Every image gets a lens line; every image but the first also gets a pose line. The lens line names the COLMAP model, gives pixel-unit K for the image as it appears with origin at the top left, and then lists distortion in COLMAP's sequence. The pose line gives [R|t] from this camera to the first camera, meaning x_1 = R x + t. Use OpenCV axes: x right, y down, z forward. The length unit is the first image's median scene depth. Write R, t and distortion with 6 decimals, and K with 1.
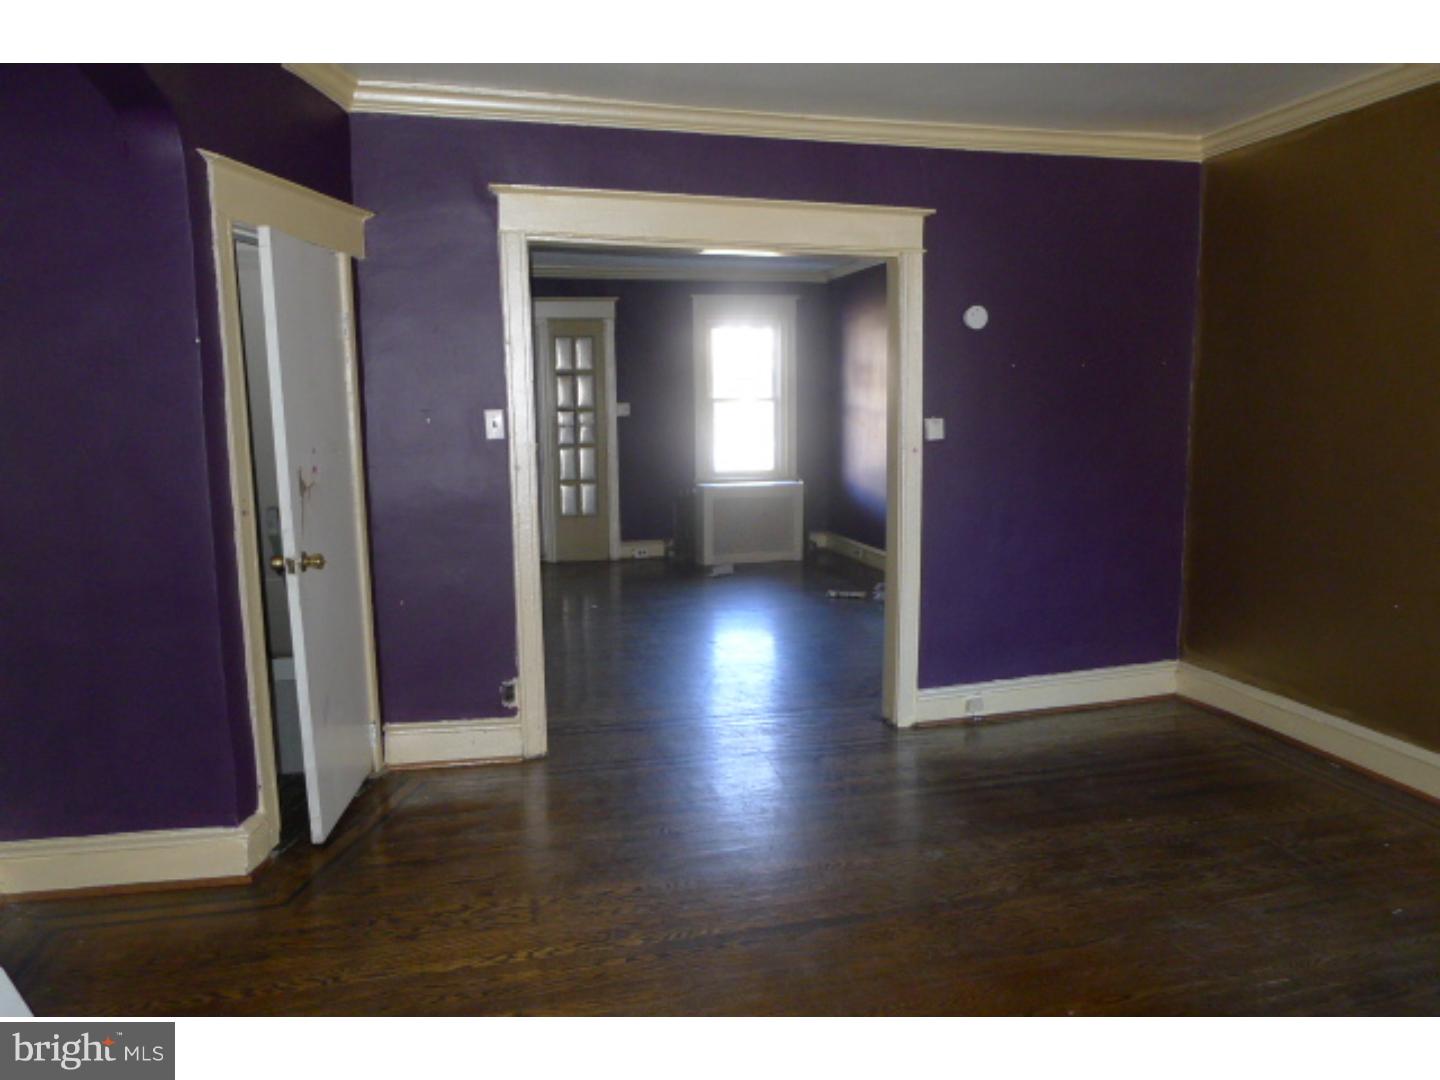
lens RADIAL K [[1002.2, 0, 721.5], [0, 1002.2, 537.6], [0, 0, 1]] dist [-0.050084, -0.001476]
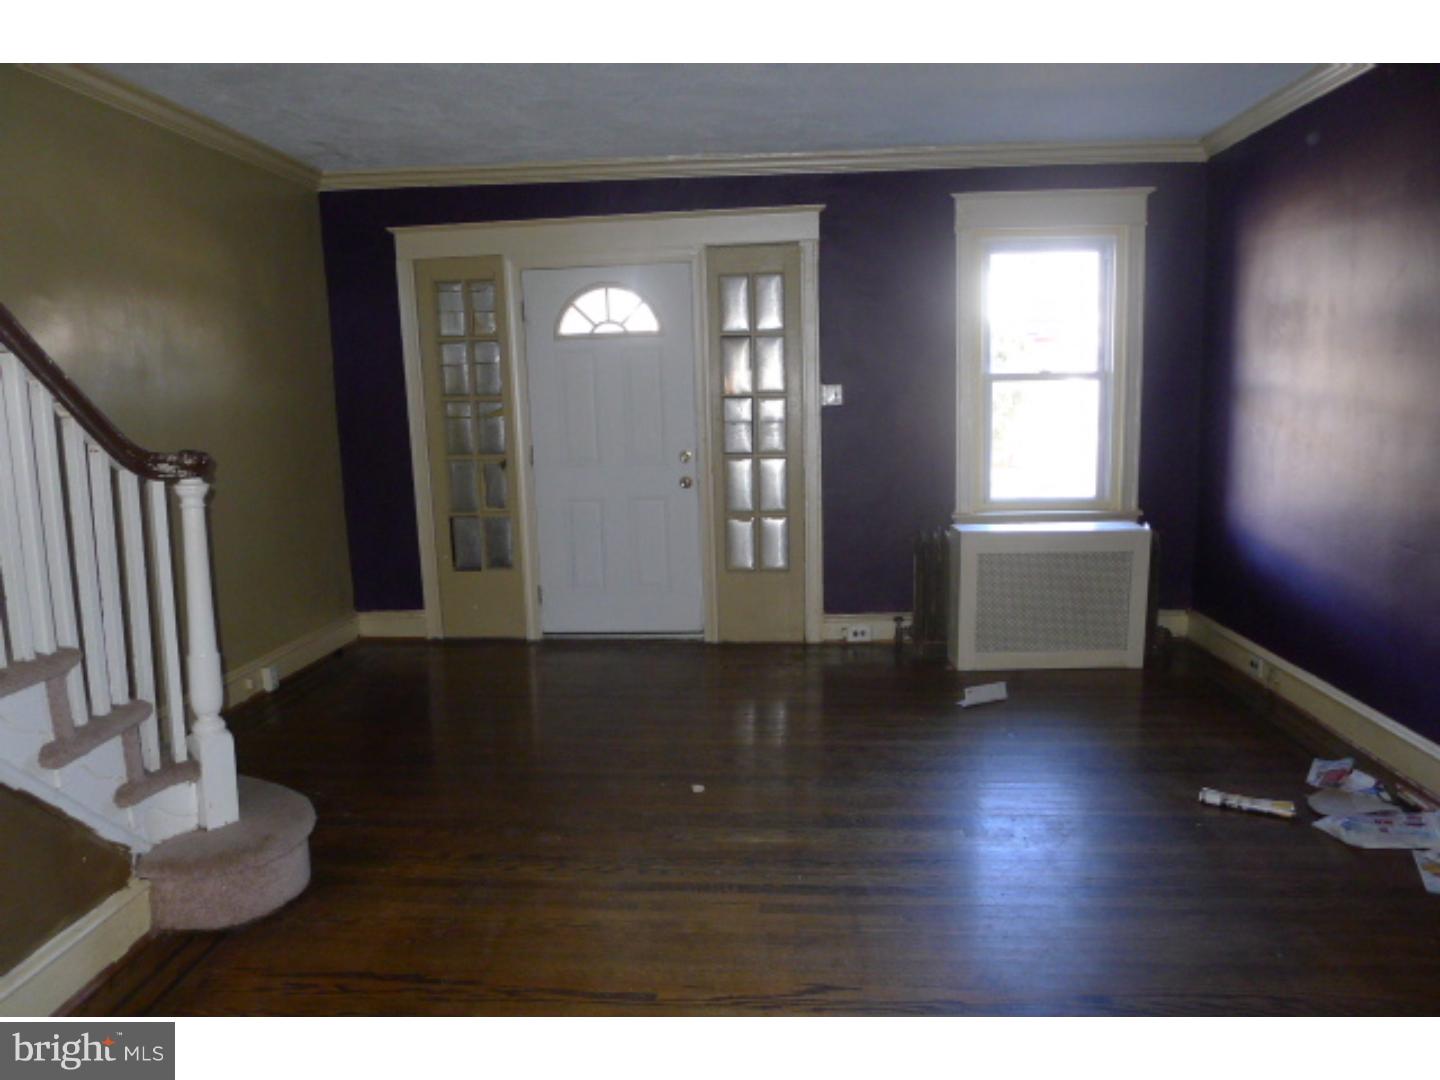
lens RADIAL K [[1002.2, 0, 722.5], [0, 1002.2, 549.5], [0, 0, 1]] dist [-0.050084, -0.001476]
pose [[0.950173, 0.036202, -0.309614, 0.027276], [-0.028992, 0.999191, 0.027859, -0.050057], [0.310372, -0.017495, 0.950454, 0.405682]]
